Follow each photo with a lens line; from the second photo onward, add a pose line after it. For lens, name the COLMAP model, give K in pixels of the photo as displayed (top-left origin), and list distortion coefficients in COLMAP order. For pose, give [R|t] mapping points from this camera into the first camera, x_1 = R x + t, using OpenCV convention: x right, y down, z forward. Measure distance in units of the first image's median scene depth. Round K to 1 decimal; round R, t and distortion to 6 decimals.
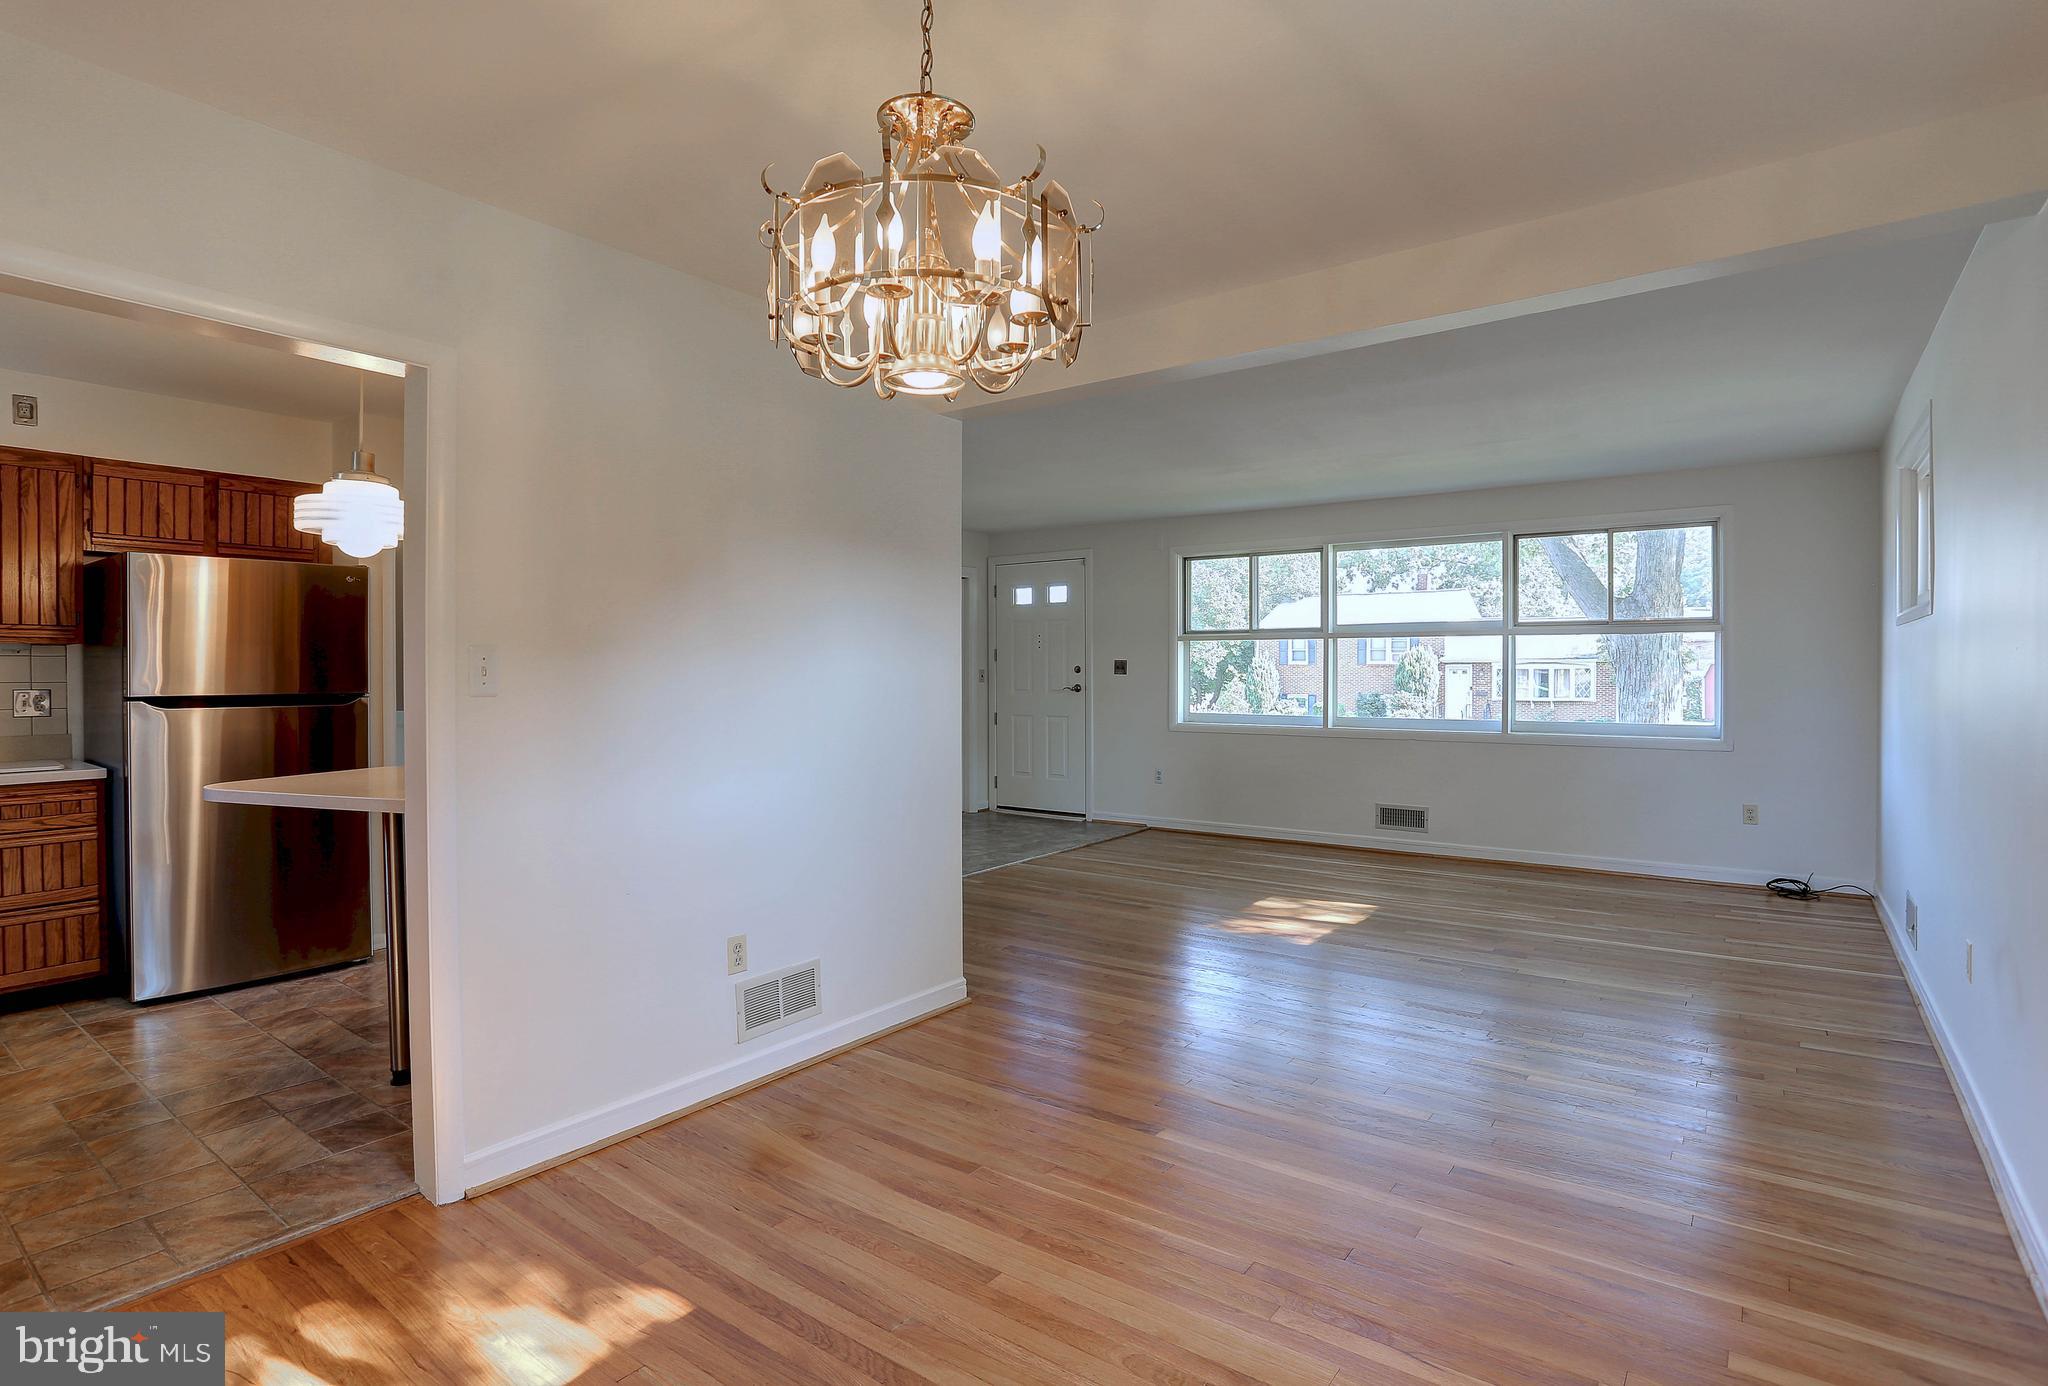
lens RADIAL K [[1033.0, 0, 1039.1], [0, 1033.0, 683.7], [0, 0, 1]] dist [-0.058148, 0.010744]
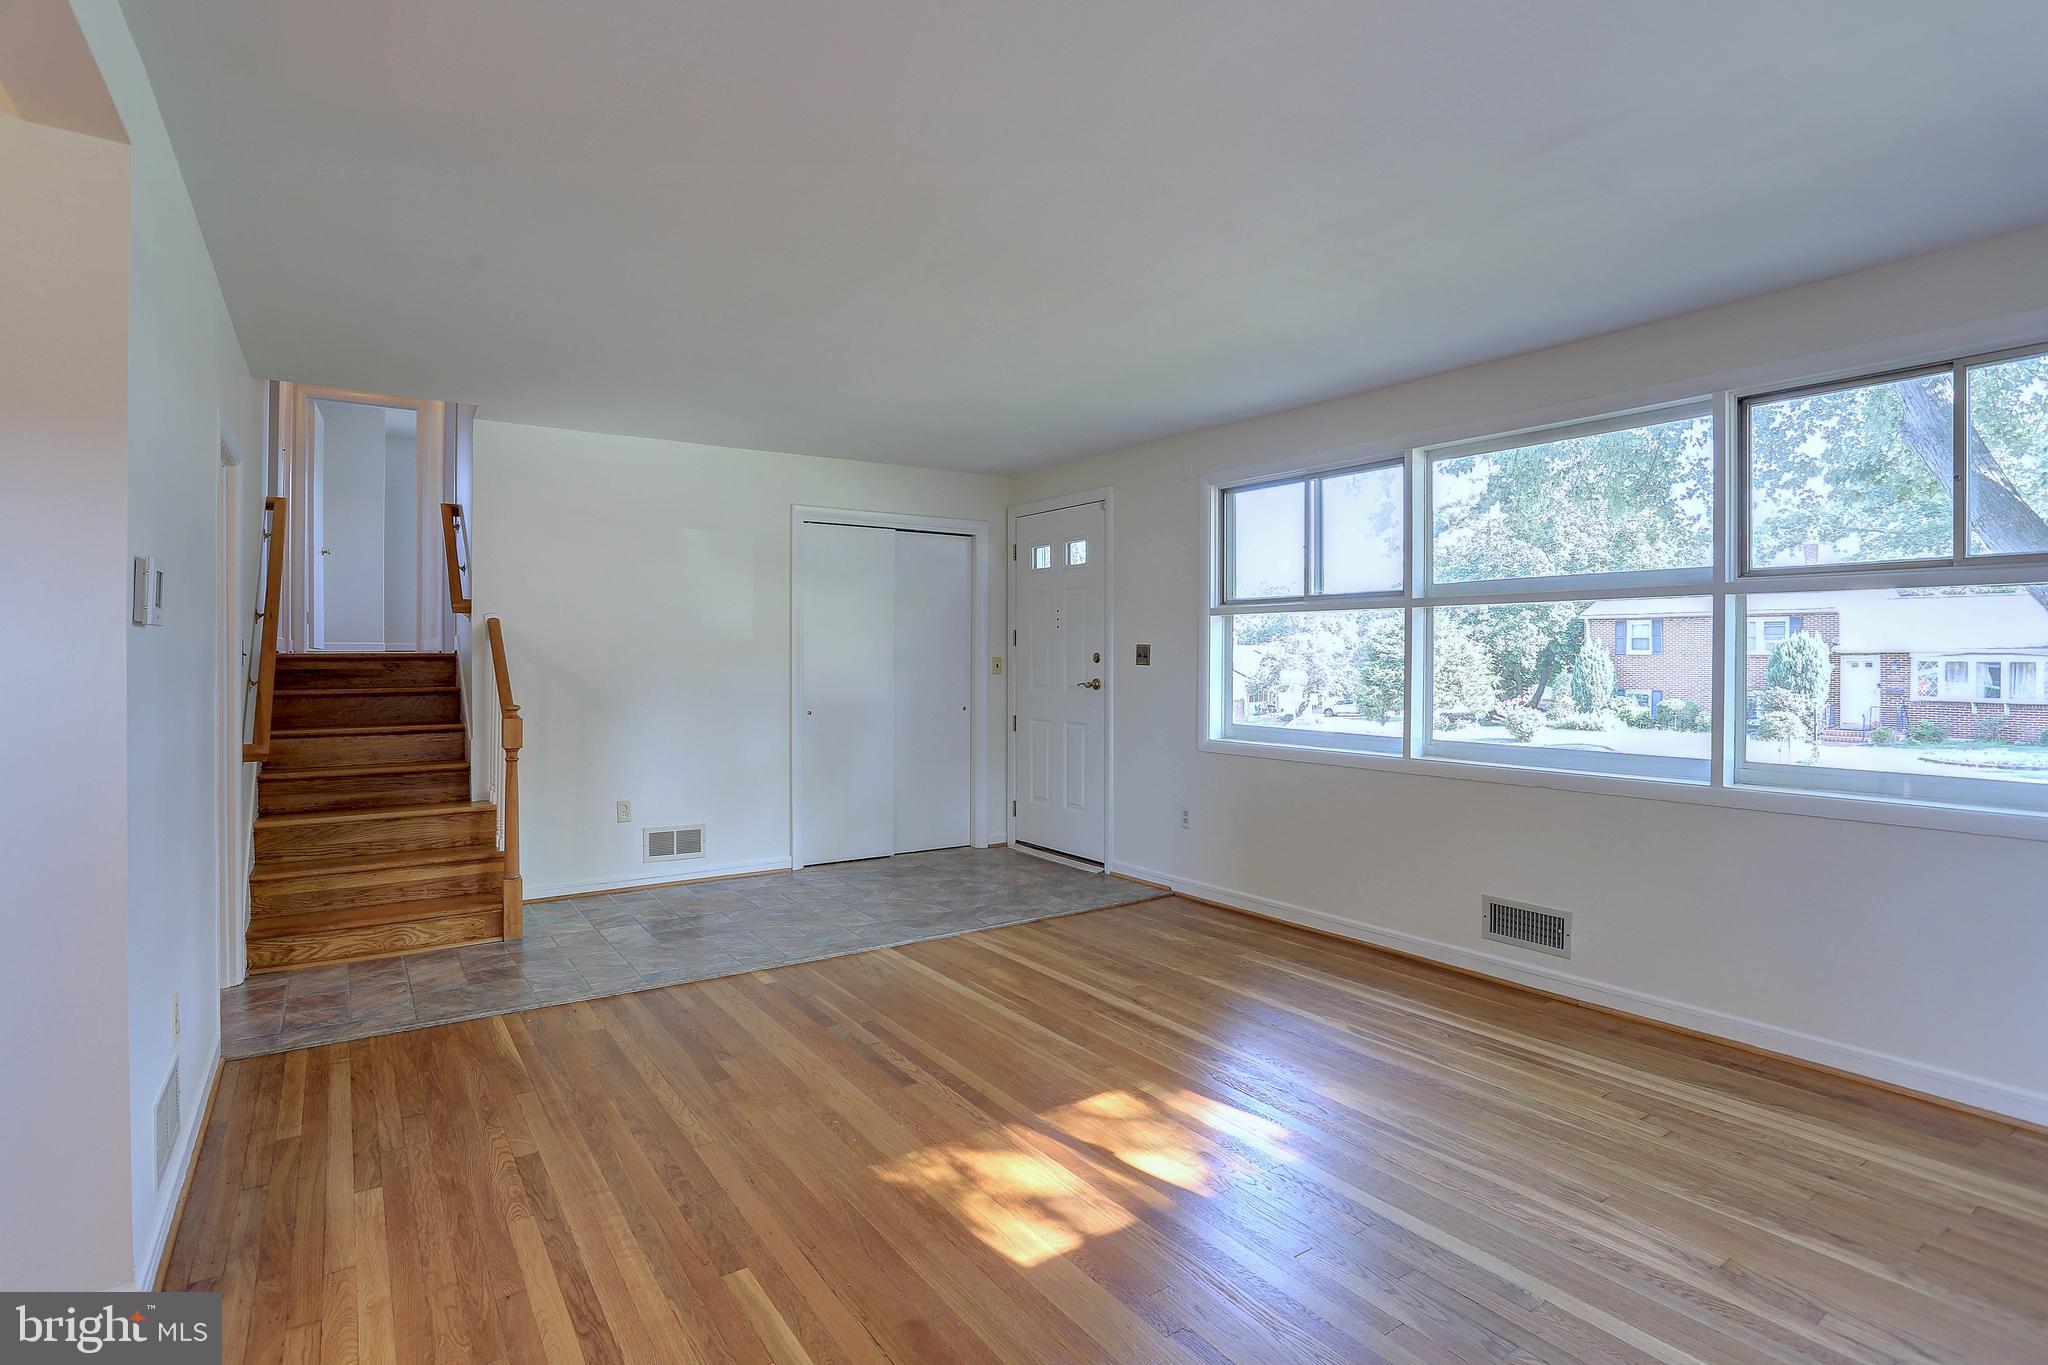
lens RADIAL K [[1033.0, 0, 1045.3], [0, 1033.0, 675.1], [0, 0, 1]] dist [-0.058148, 0.010744]
pose [[0.951039, 0.010368, -0.308897, 0.225028], [-0.009412, 0.999945, 0.004584, -0.004987], [0.308928, -0.001453, 0.951084, 0.319640]]
